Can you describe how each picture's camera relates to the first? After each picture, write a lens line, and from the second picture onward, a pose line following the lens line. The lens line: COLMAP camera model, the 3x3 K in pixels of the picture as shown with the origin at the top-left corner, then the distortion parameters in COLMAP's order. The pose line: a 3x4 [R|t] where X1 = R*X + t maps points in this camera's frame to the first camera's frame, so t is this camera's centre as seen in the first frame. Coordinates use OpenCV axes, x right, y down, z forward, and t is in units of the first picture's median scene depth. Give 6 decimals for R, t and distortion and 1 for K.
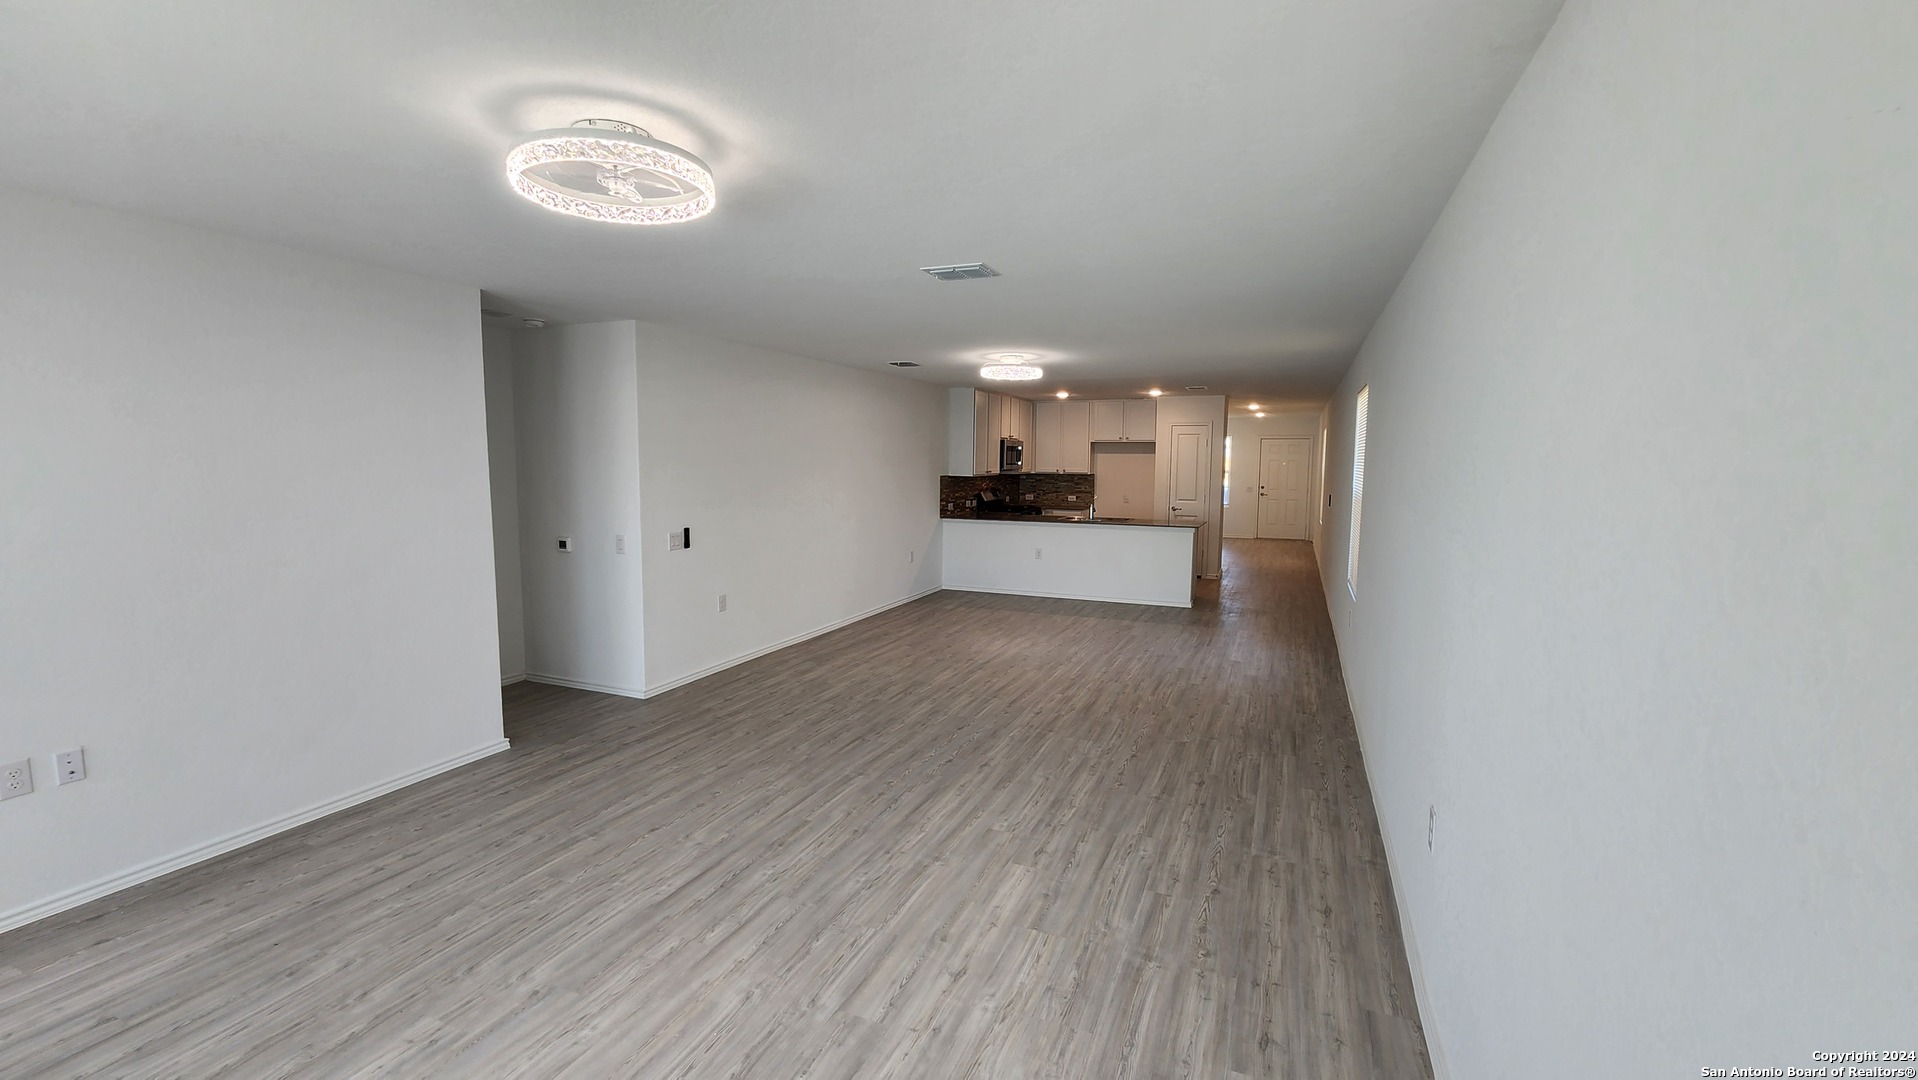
lens RADIAL K [[783.3, 0, 960.2], [0, 783.3, 538.0], [0, 0, 1]] dist [-0.000595, 0.000188]
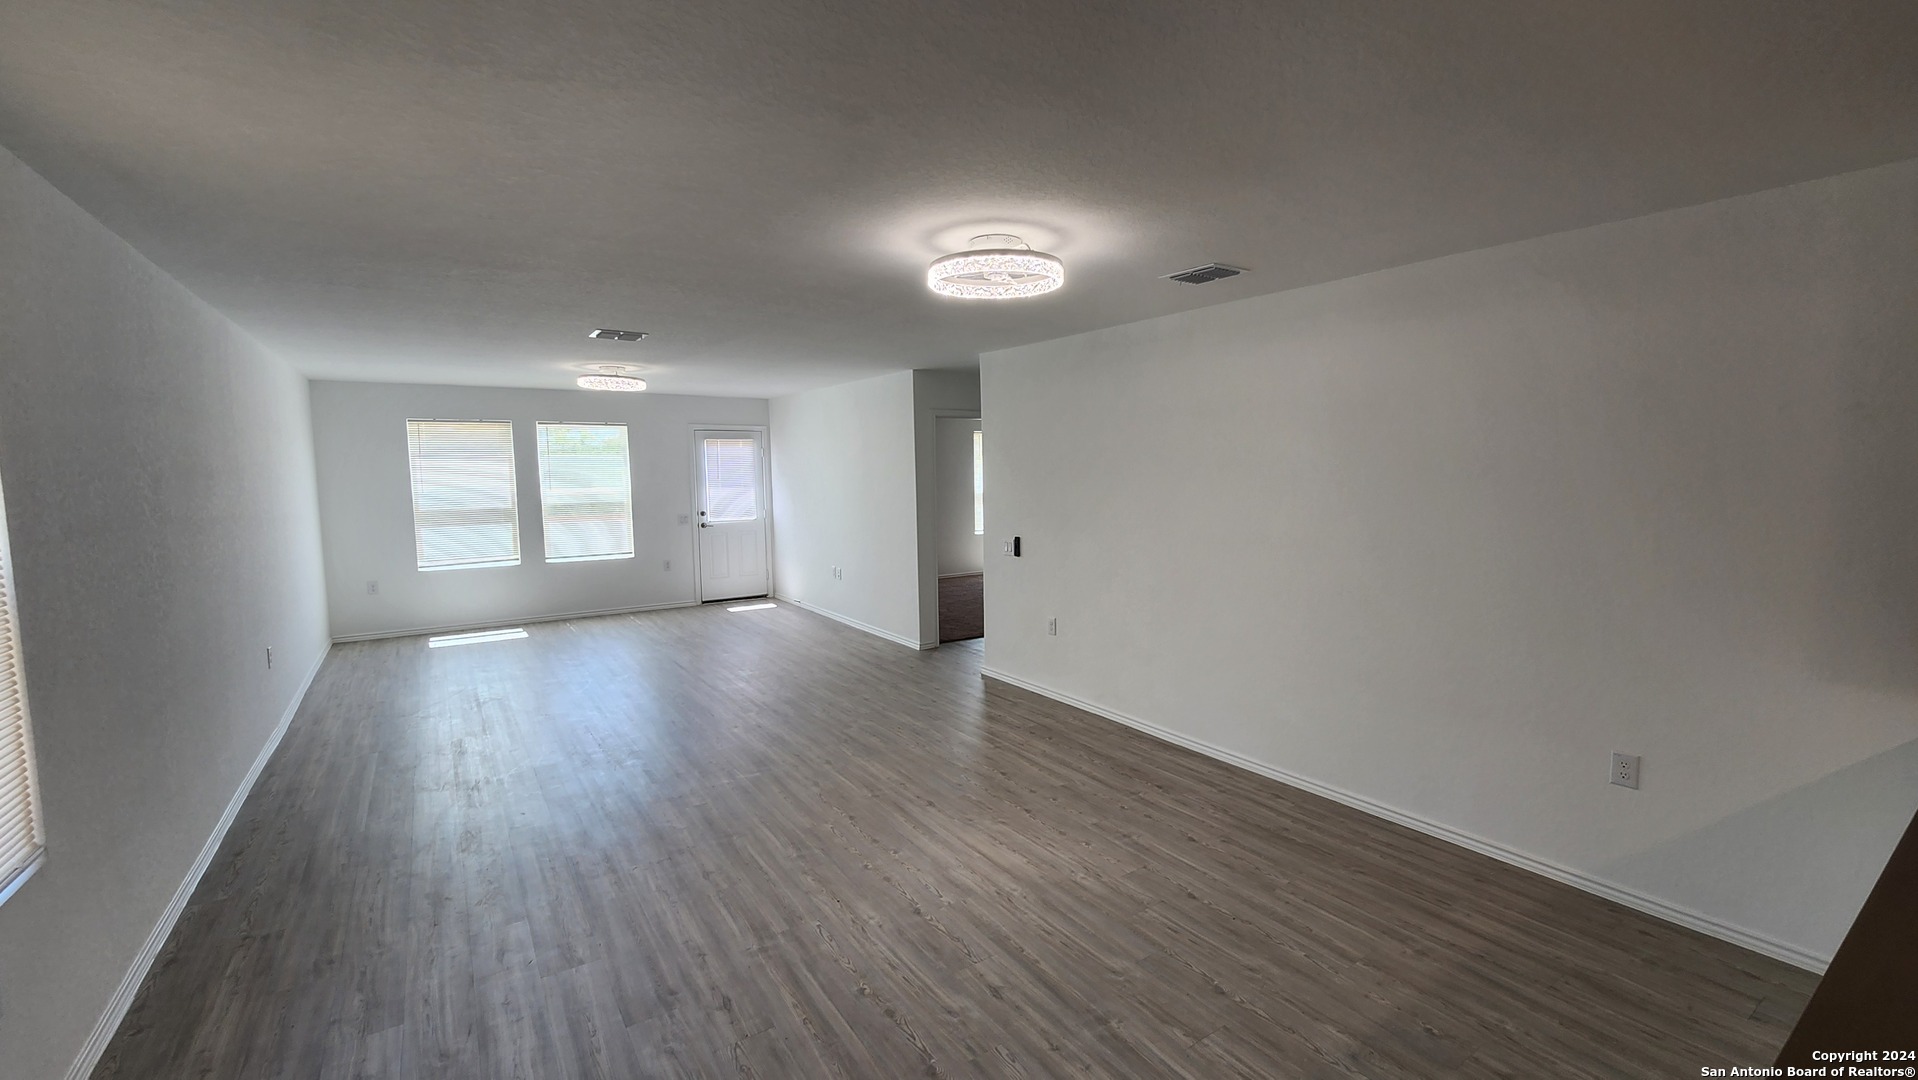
lens RADIAL K [[783.3, 0, 964.7], [0, 783.3, 543.6], [0, 0, 1]] dist [-0.000595, 0.000188]
pose [[-0.540503, 0.079184, -0.837607, 0.541882], [-0.079047, 0.986378, 0.144257, -0.143633], [0.837620, 0.144182, -0.526881, 1.466086]]
